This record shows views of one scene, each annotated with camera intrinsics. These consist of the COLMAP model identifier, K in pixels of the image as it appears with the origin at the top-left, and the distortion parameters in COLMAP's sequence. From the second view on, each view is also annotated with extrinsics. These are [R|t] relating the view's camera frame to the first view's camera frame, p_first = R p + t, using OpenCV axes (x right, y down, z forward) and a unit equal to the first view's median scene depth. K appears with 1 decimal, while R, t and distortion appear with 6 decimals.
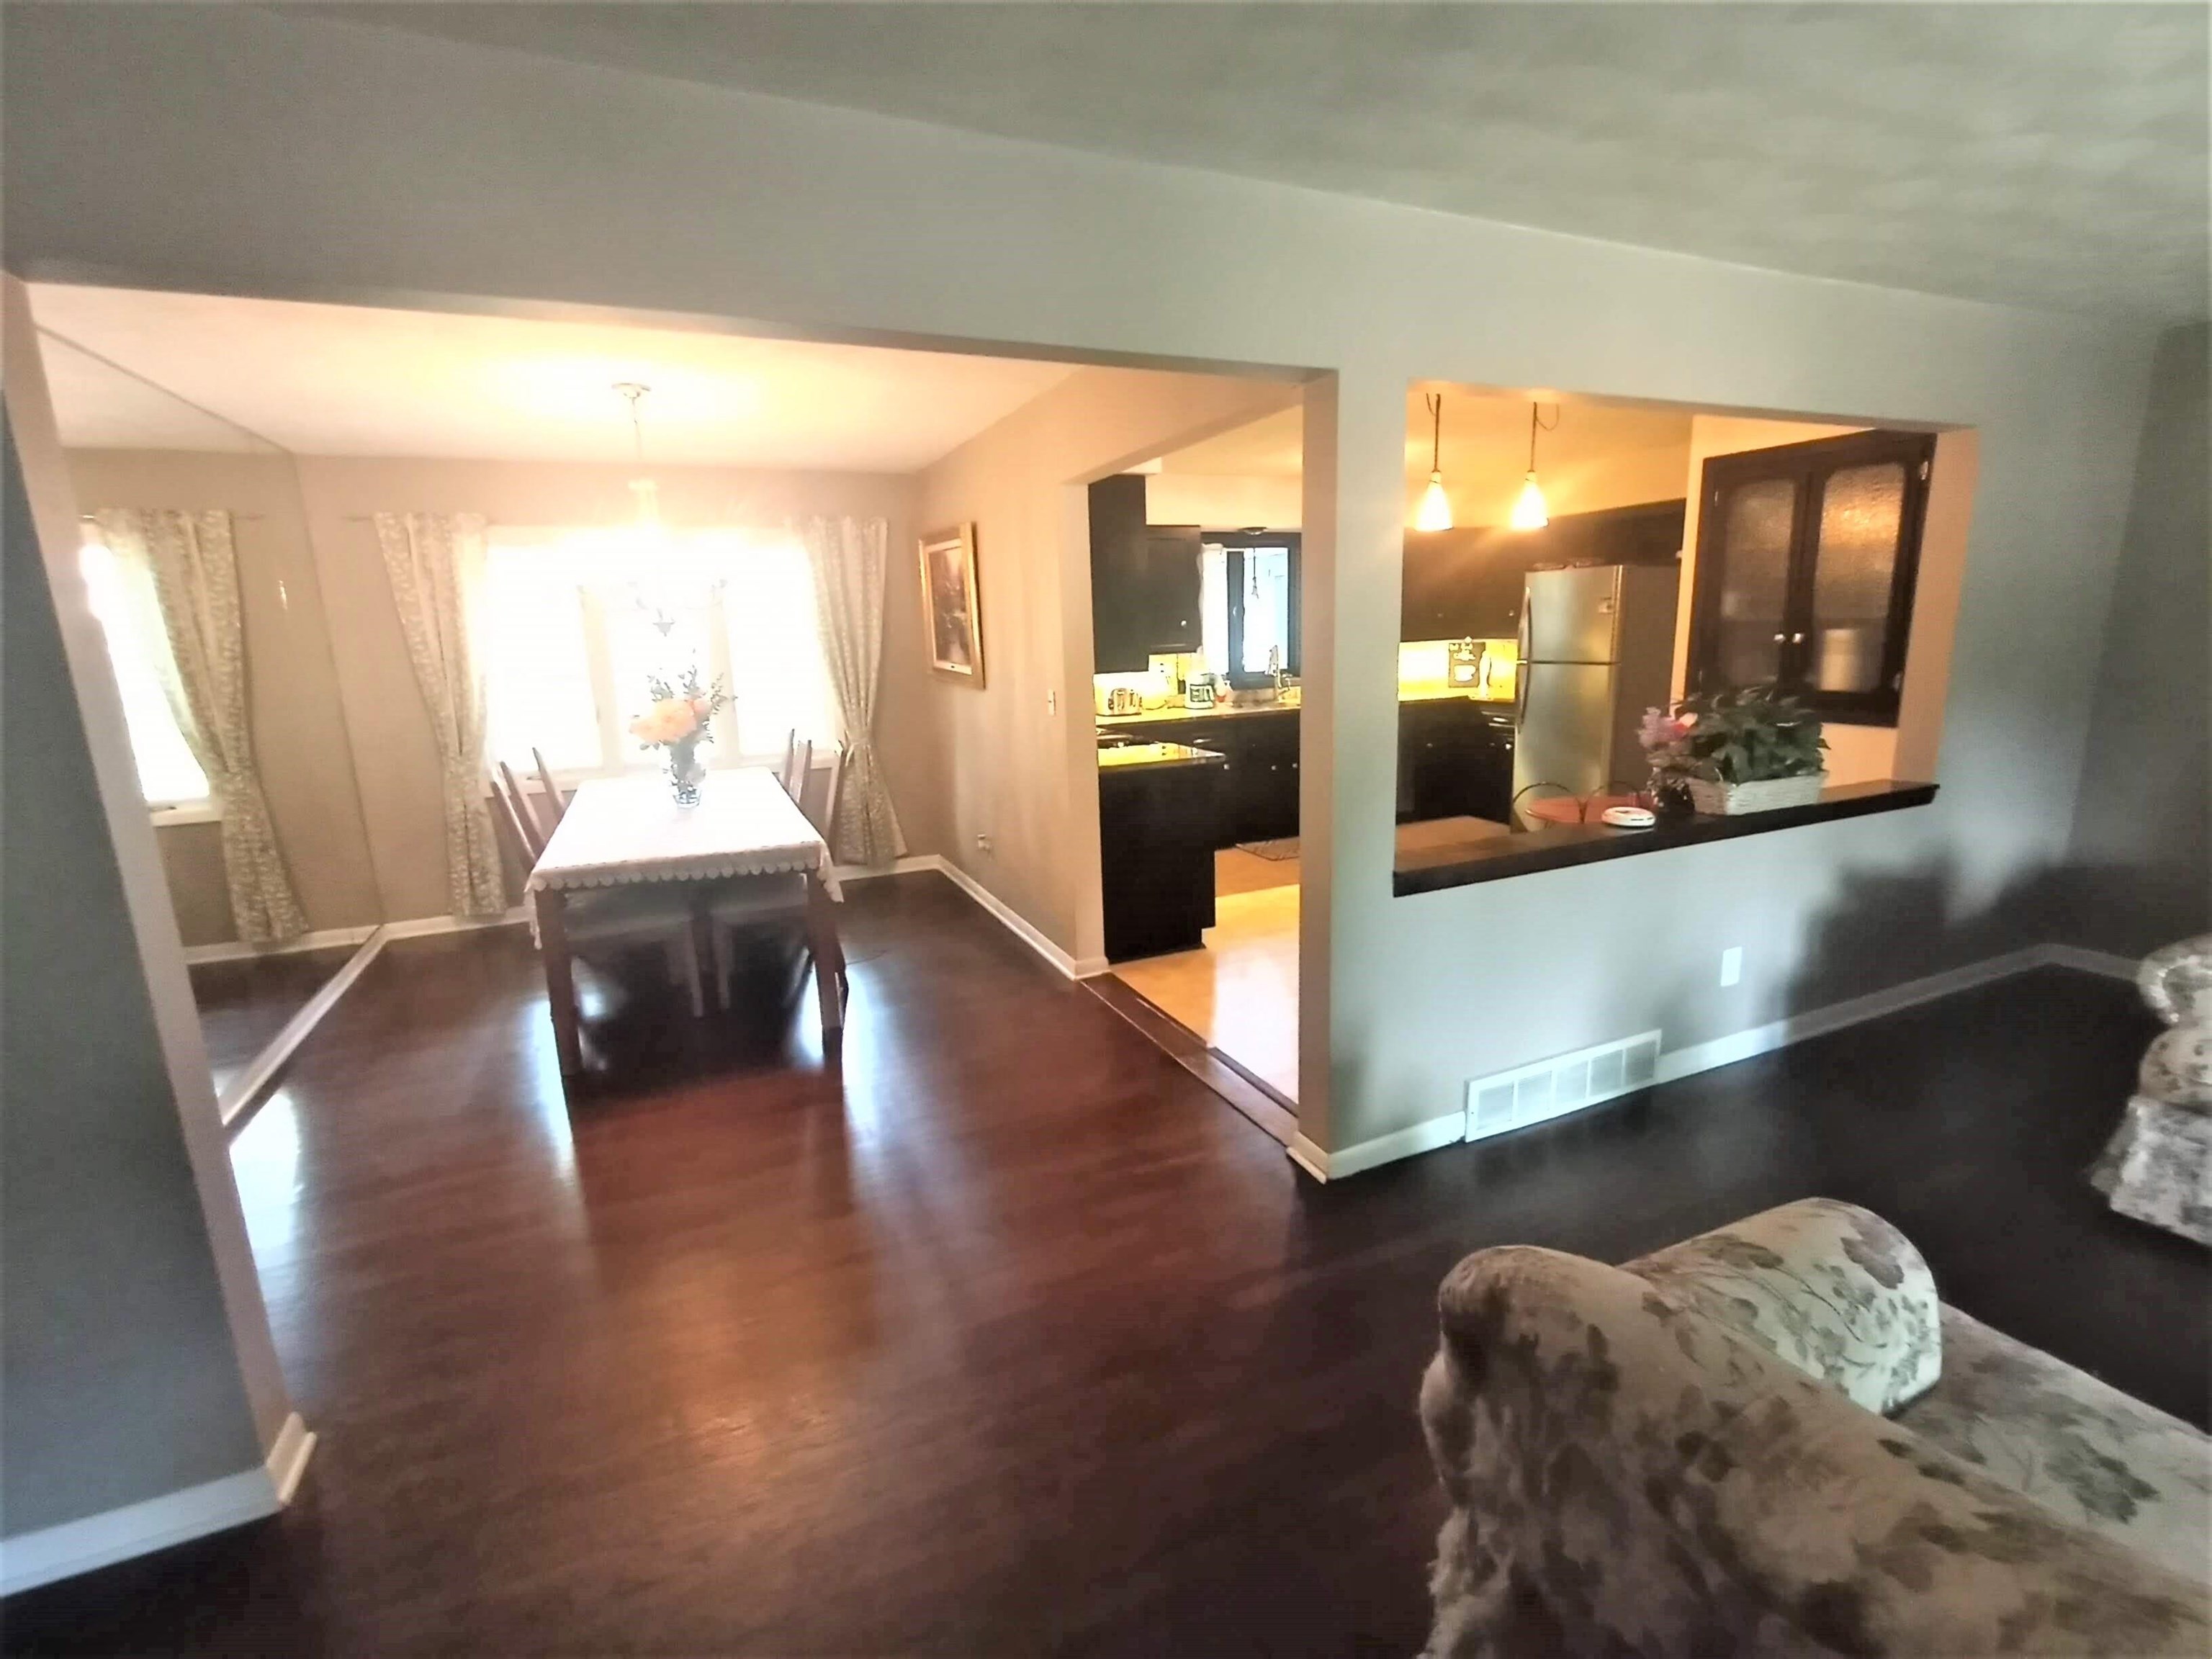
lens RADIAL K [[996.7, 0, 1111.9], [0, 996.7, 825.4], [0, 0, 1]] dist [0.004953, 0.000471]
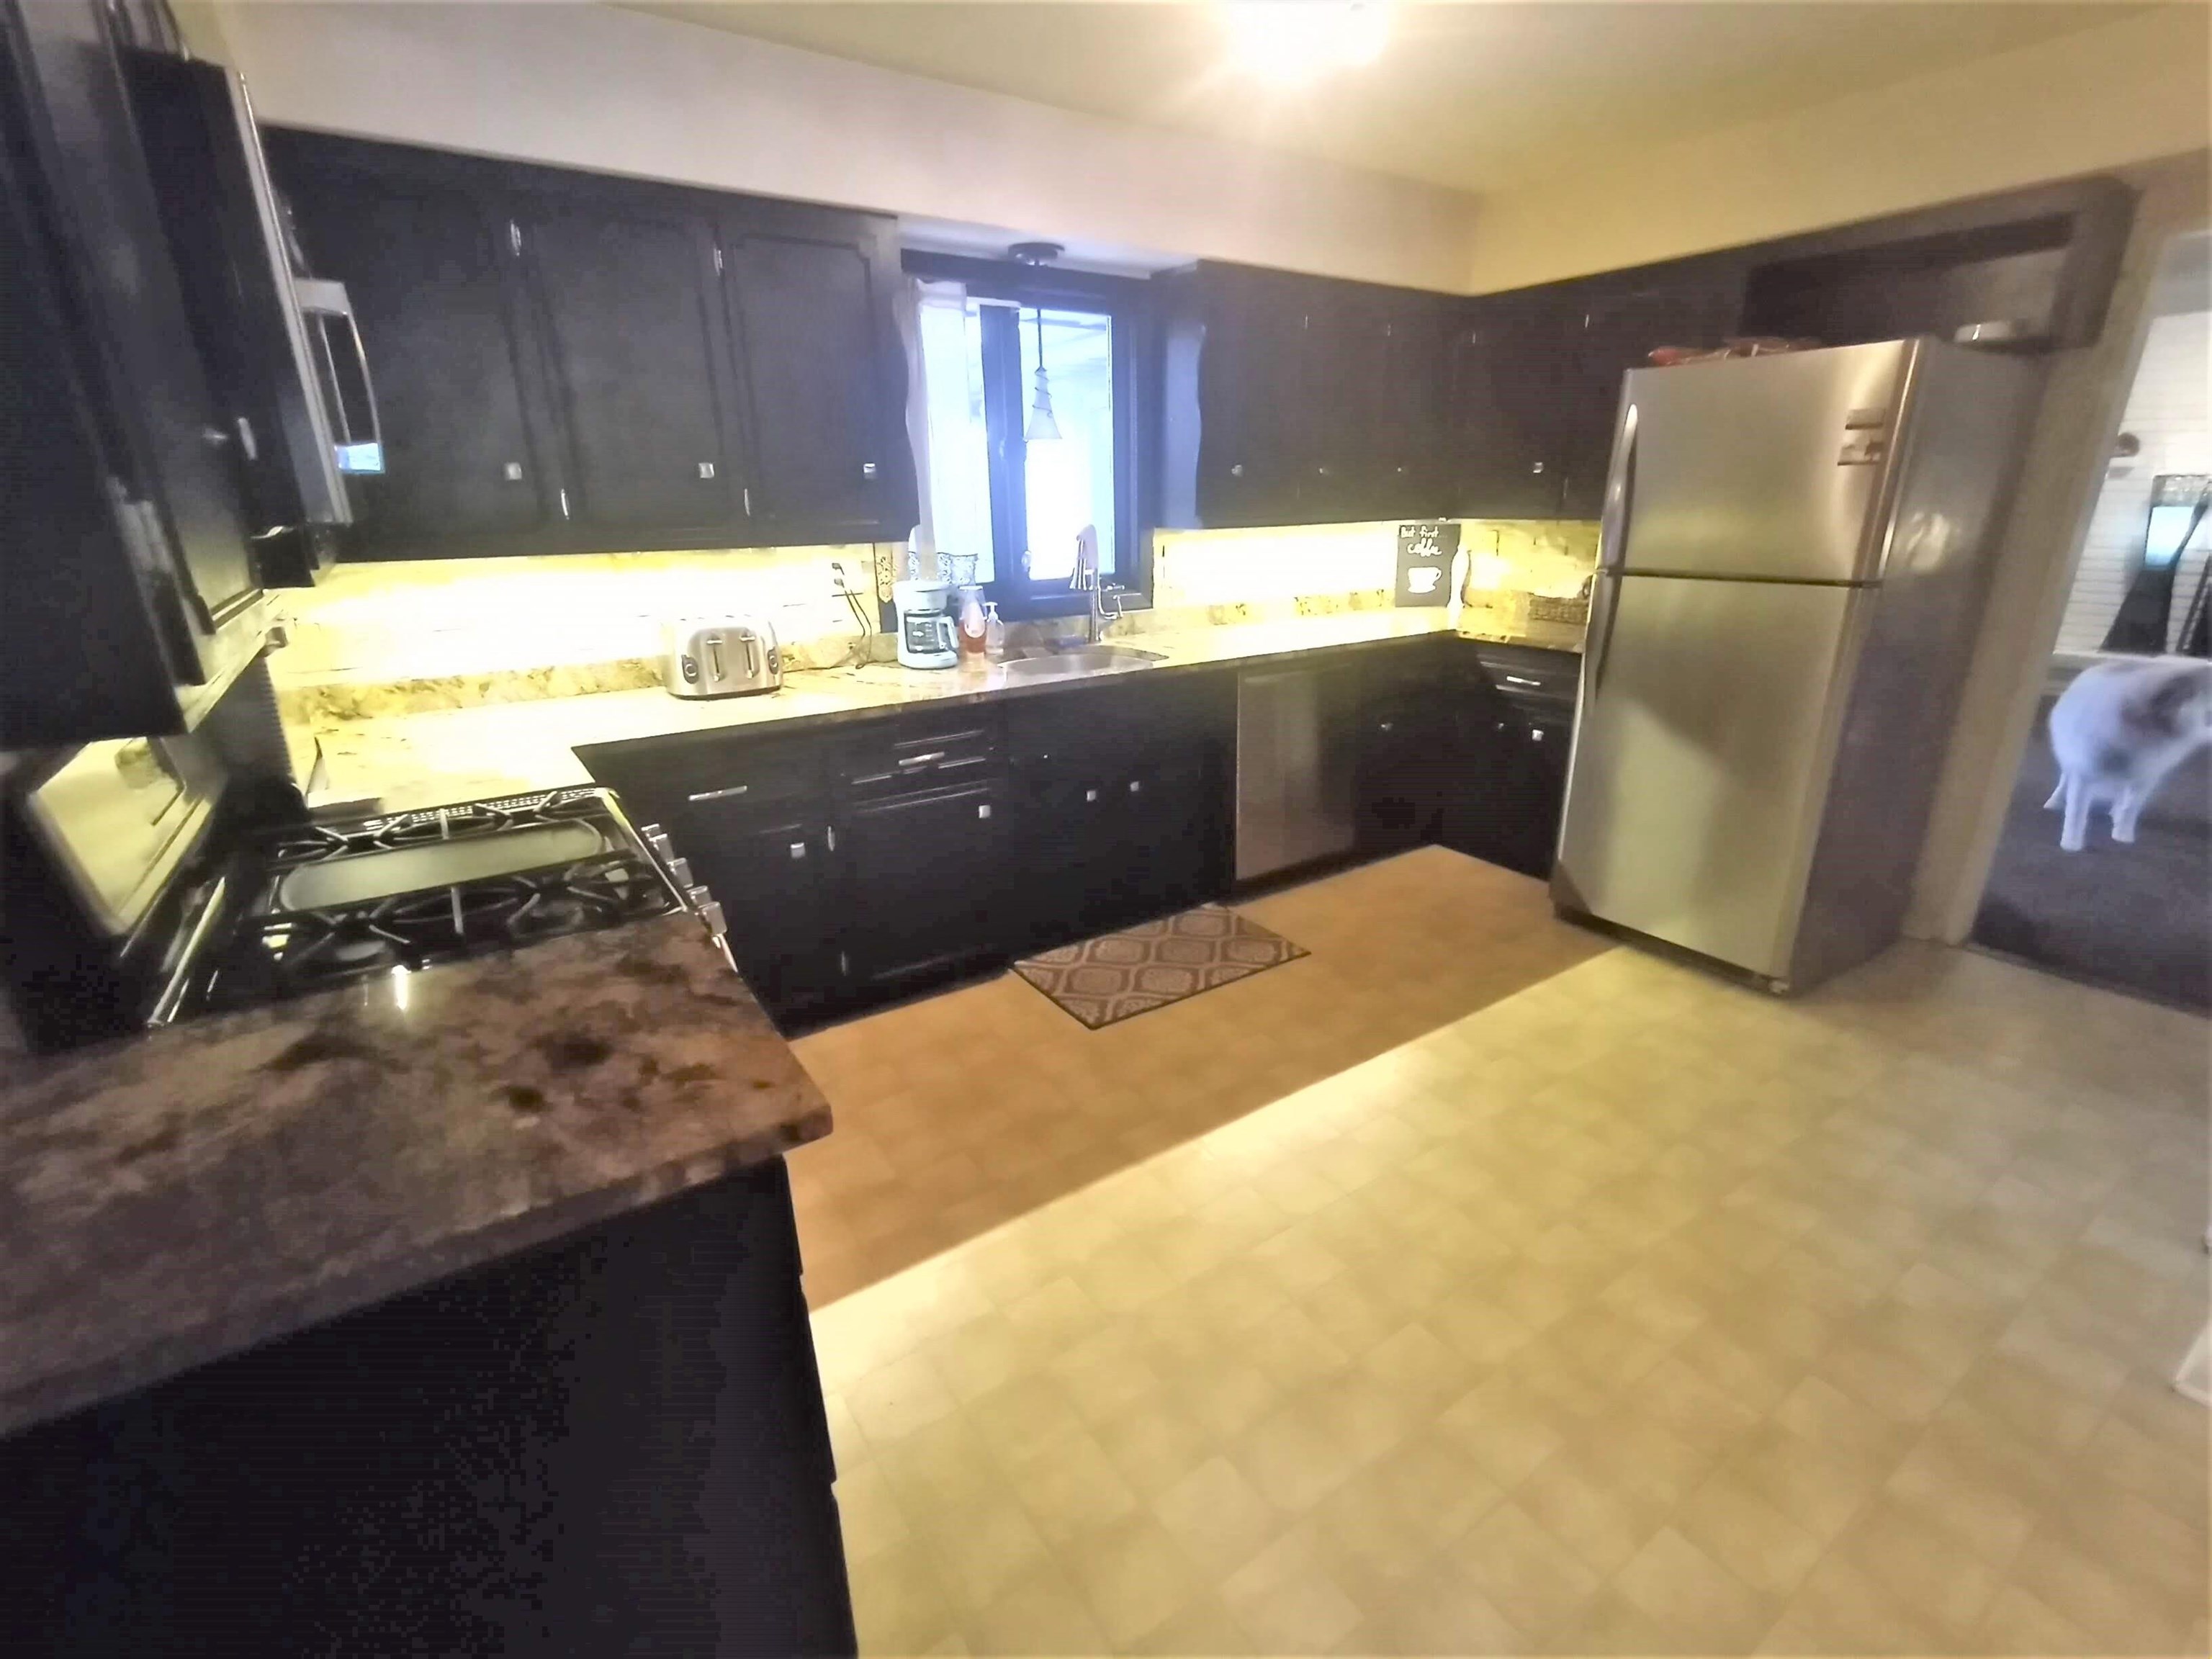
lens RADIAL K [[996.7, 0, 1121.8], [0, 996.7, 828.7], [0, 0, 1]] dist [0.004953, 0.000471]
pose [[0.982402, -0.041528, 0.182105, 0.136932], [0.018956, 0.992103, 0.123983, -0.151551], [-0.185816, -0.118350, 0.975431, 0.816559]]
